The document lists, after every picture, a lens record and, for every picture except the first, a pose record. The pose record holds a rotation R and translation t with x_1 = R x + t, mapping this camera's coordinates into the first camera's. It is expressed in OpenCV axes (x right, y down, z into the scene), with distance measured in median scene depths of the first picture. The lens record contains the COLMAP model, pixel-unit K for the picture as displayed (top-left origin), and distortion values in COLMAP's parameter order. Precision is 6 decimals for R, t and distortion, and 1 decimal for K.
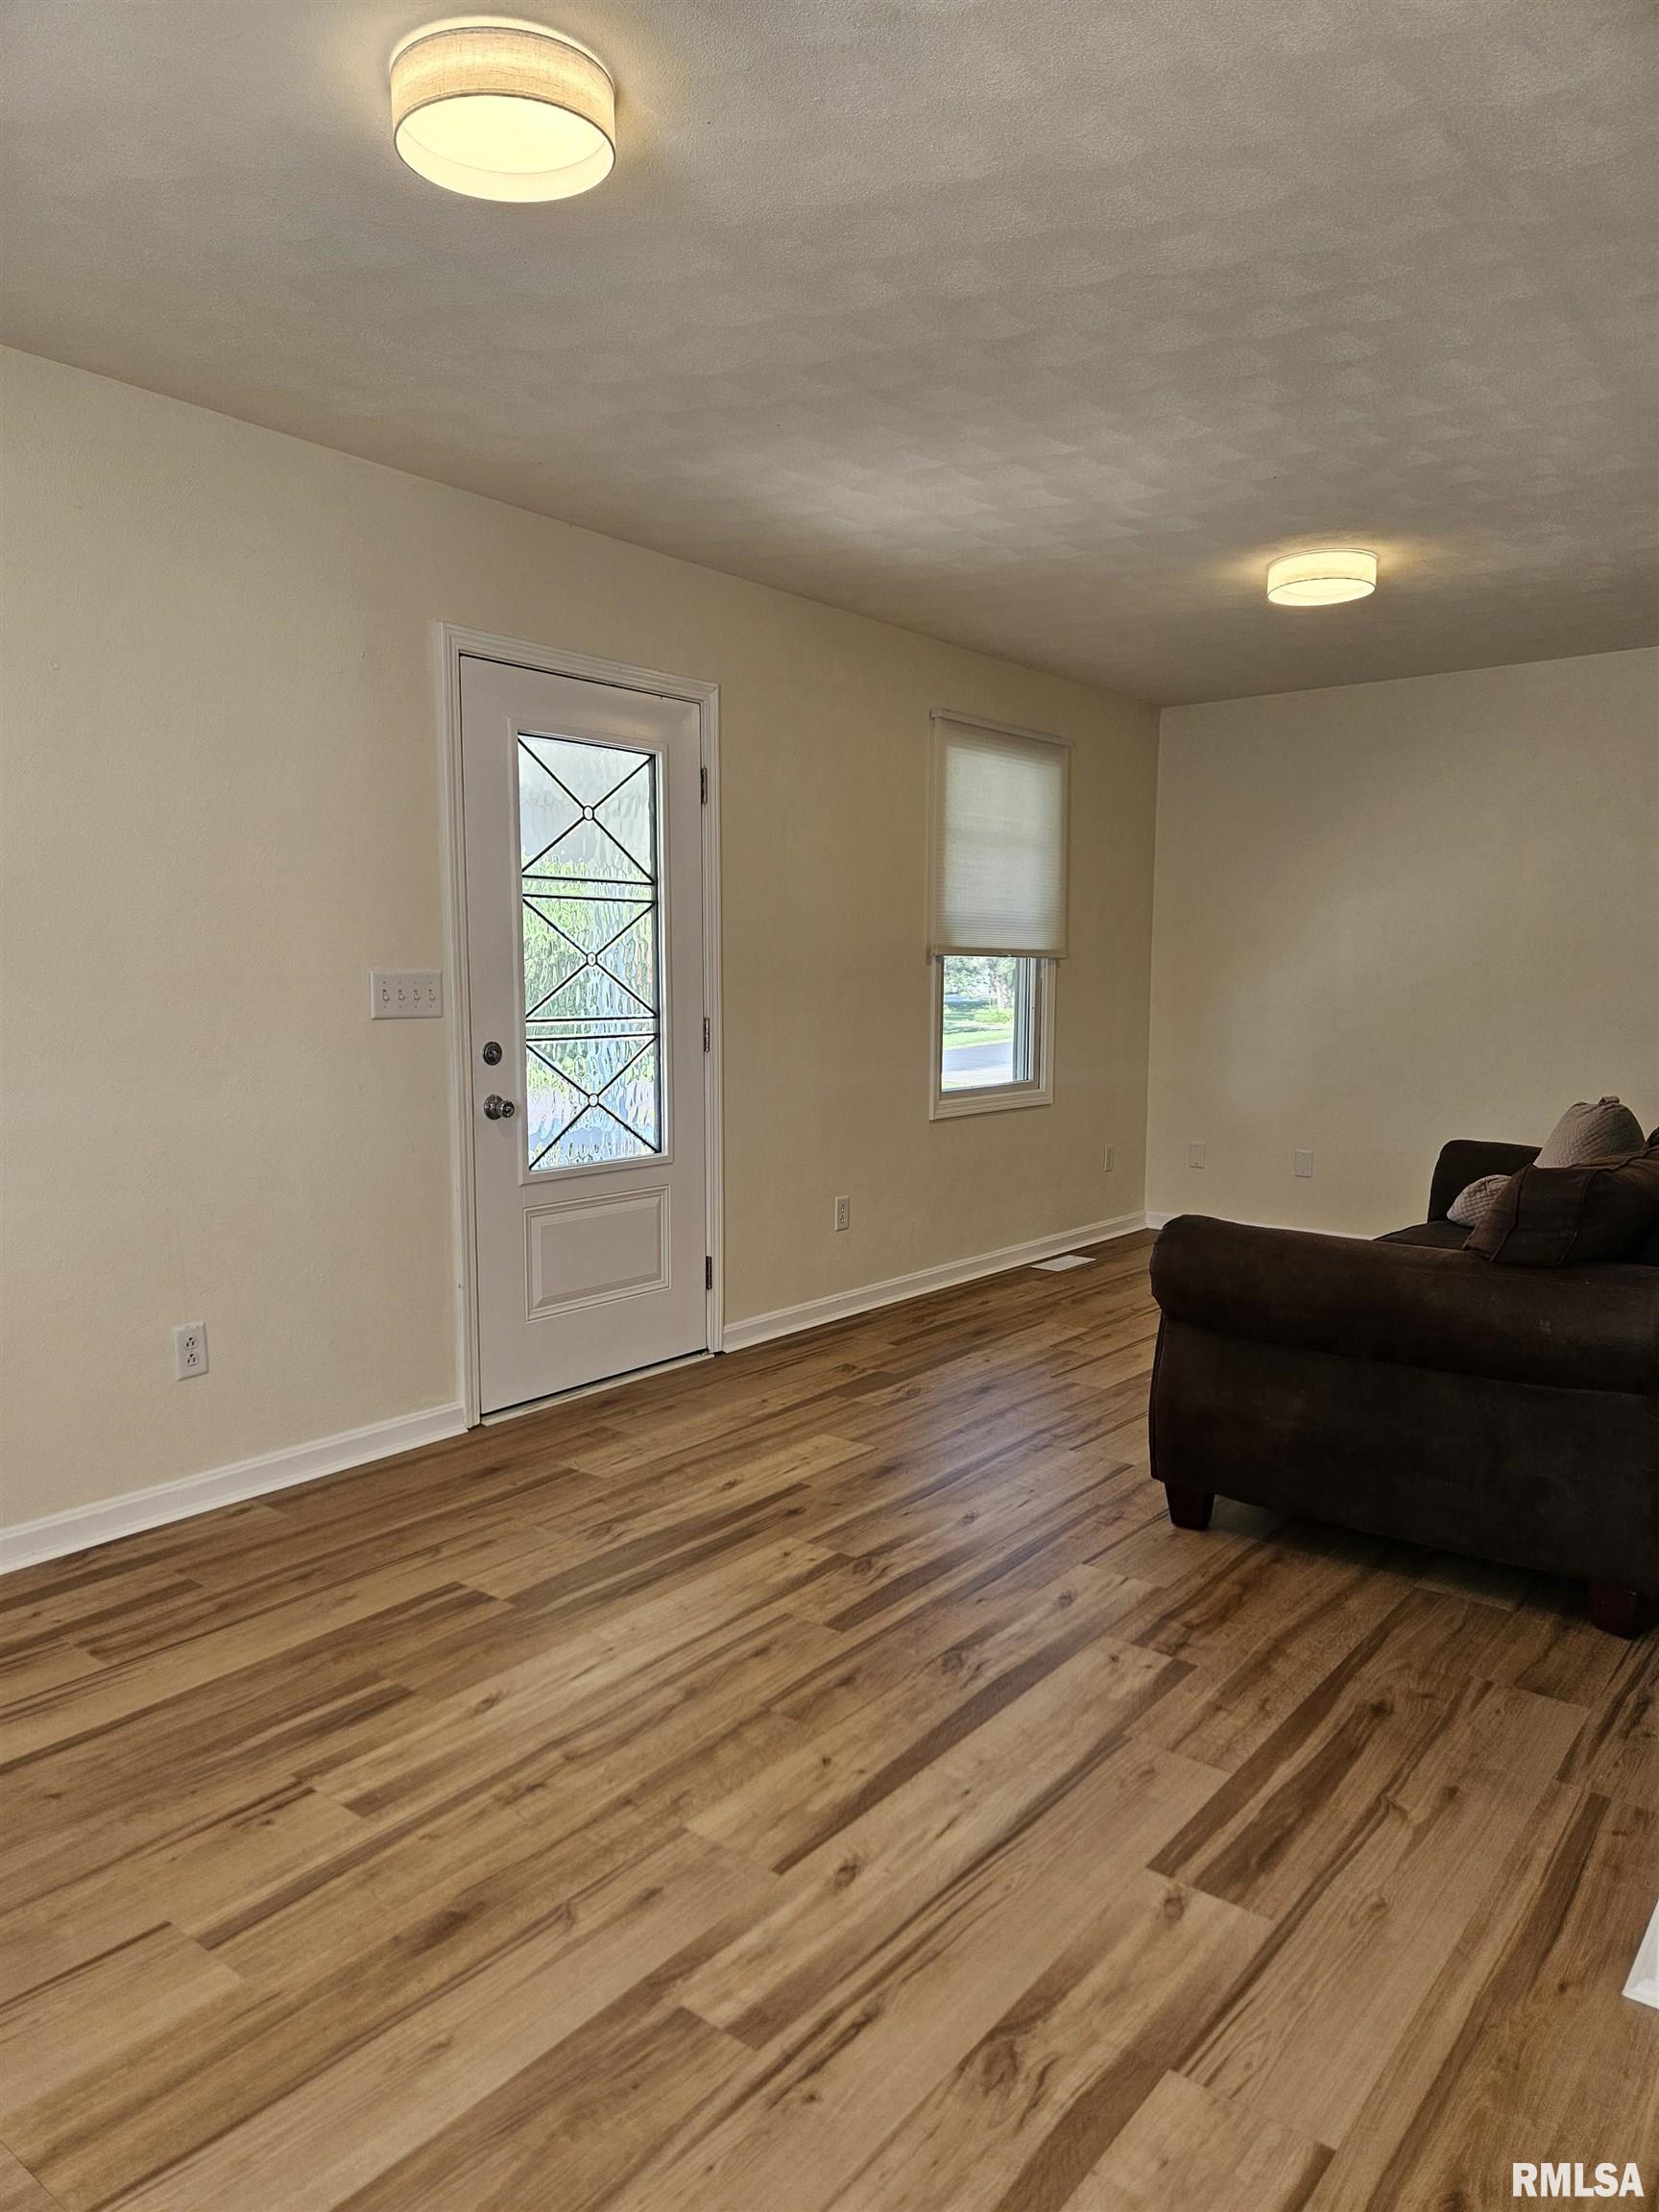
lens RADIAL K [[1483.3, 0, 811.0], [0, 1483.3, 1096.6], [0, 0, 1]] dist [0.026124, -0.029473]
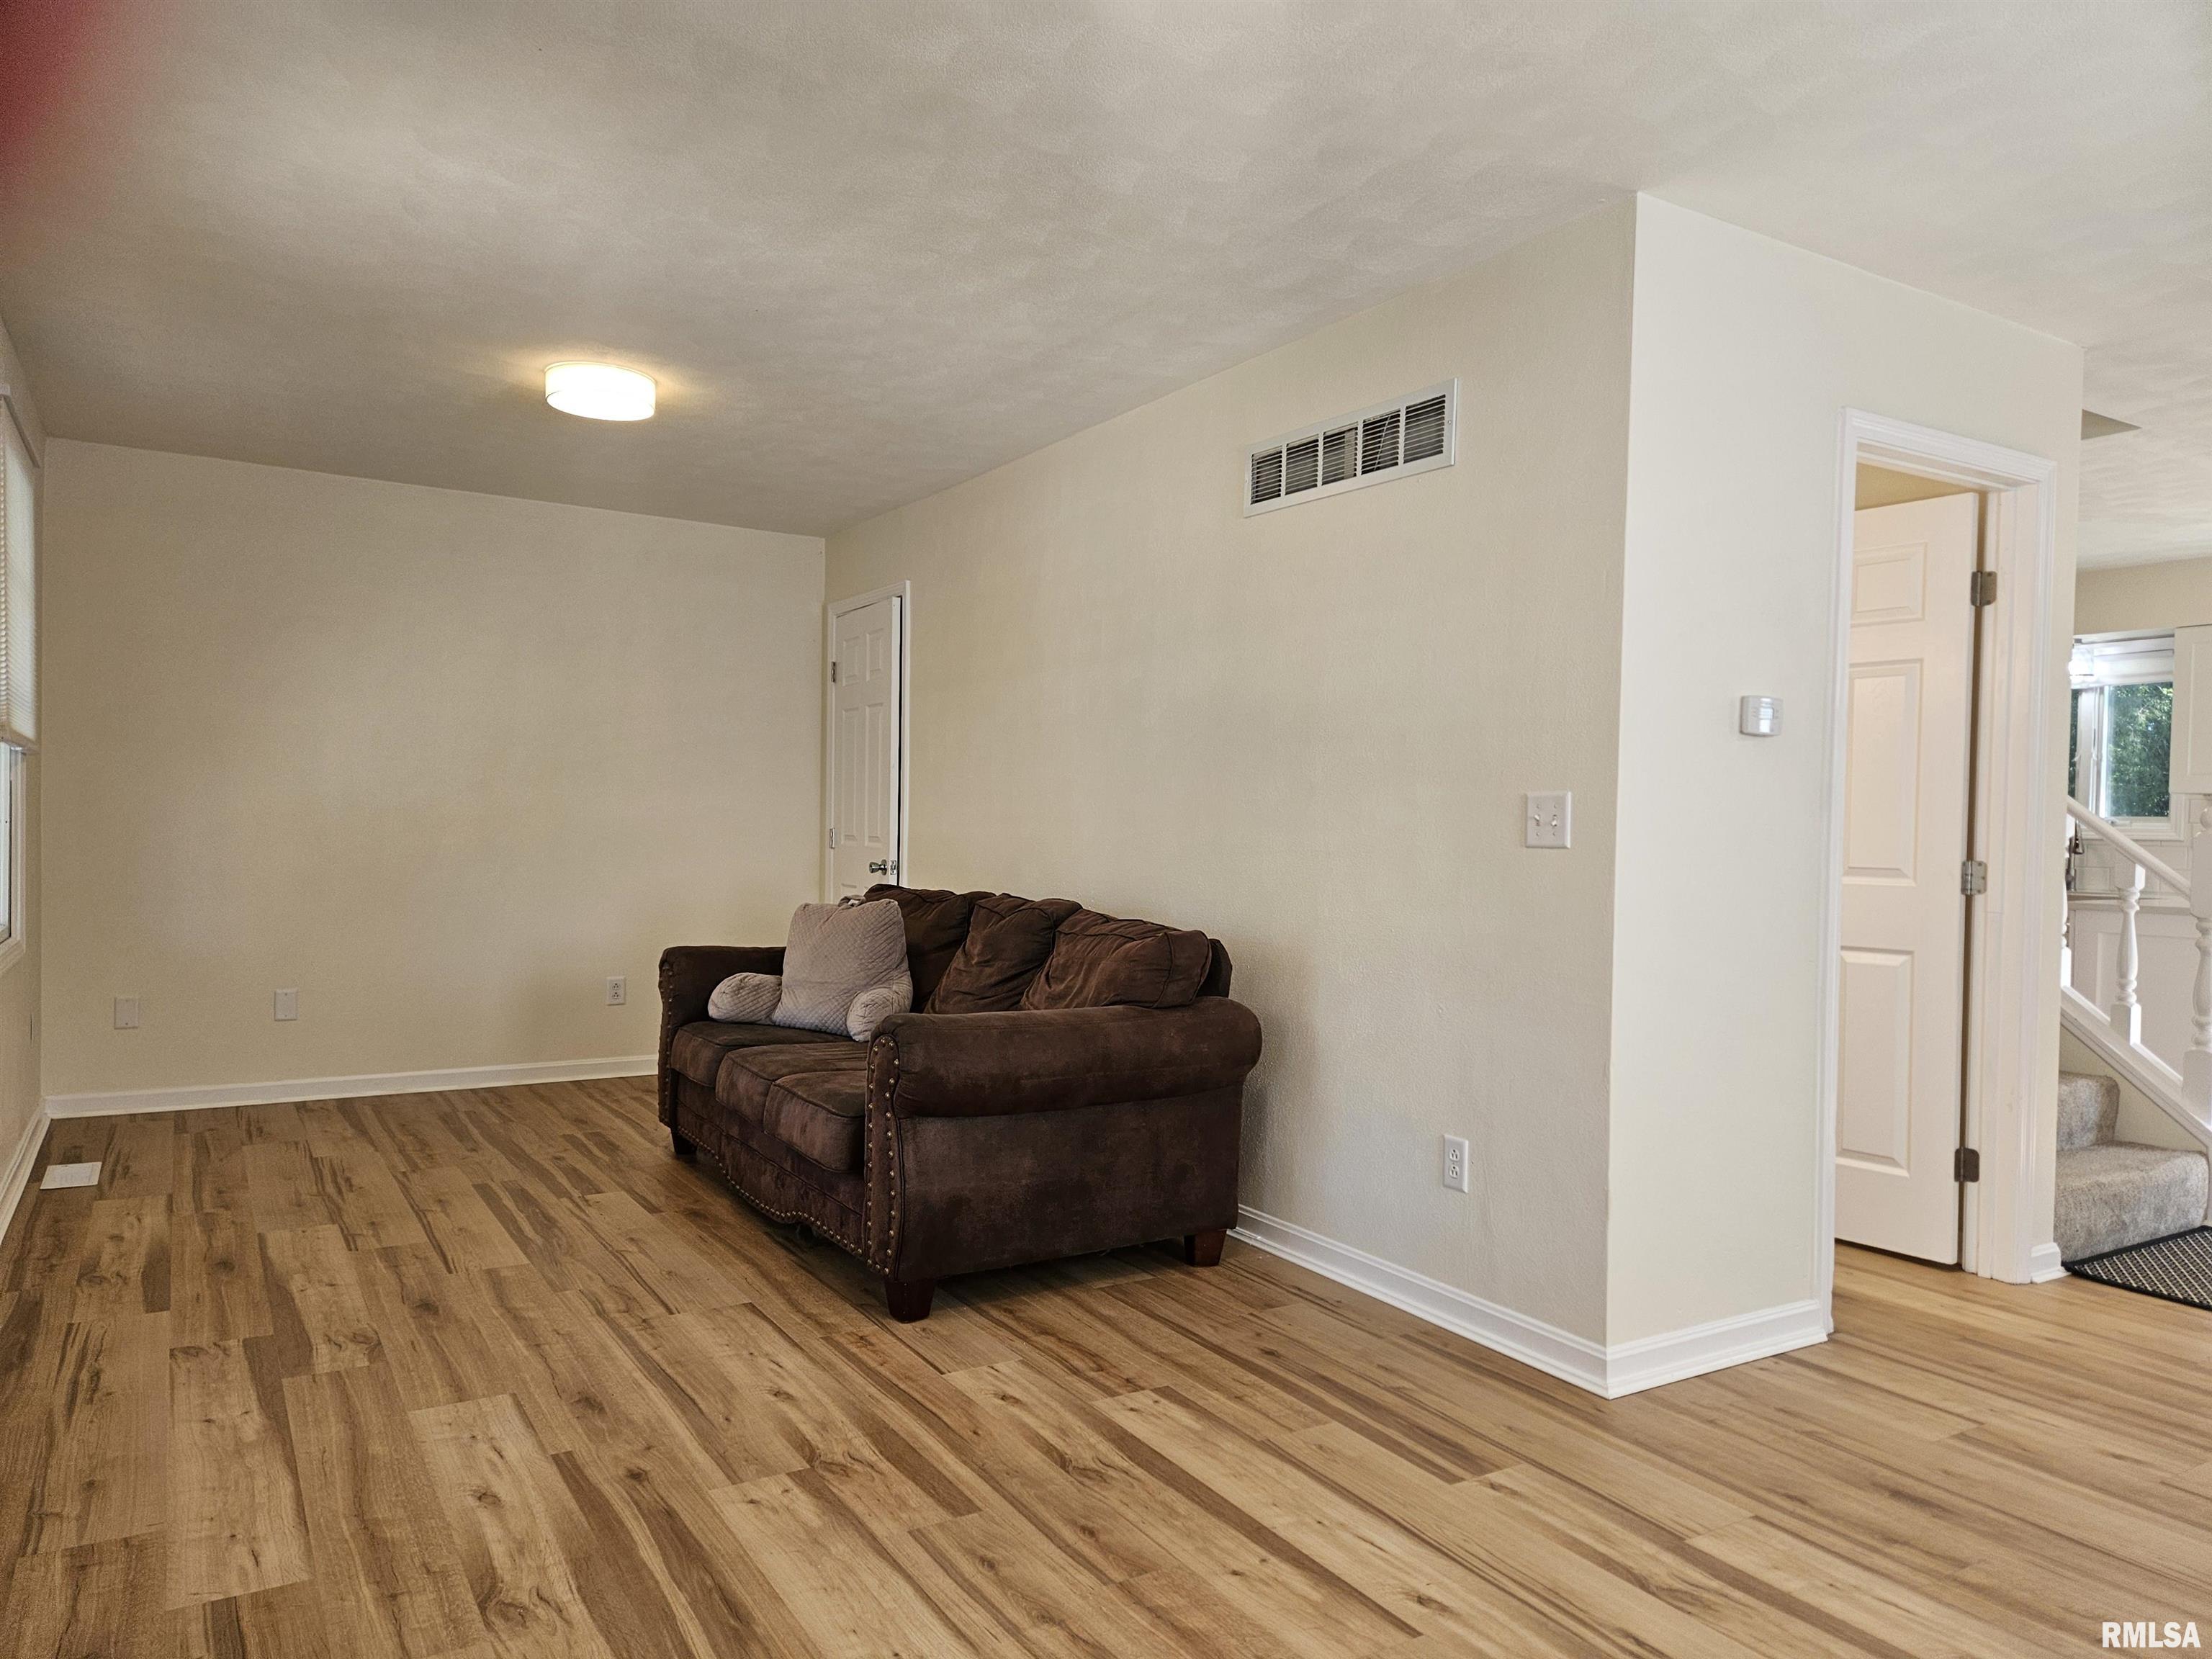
lens RADIAL K [[1483.3, 0, 1099.0], [0, 1483.3, 835.7], [0, 0, 1]] dist [0.026124, -0.029473]
pose [[0.347093, -0.014553, 0.937718, -0.712066], [0.069924, 0.997498, -0.010401, -0.025545], [-0.935220, 0.069179, 0.347242, 0.542884]]
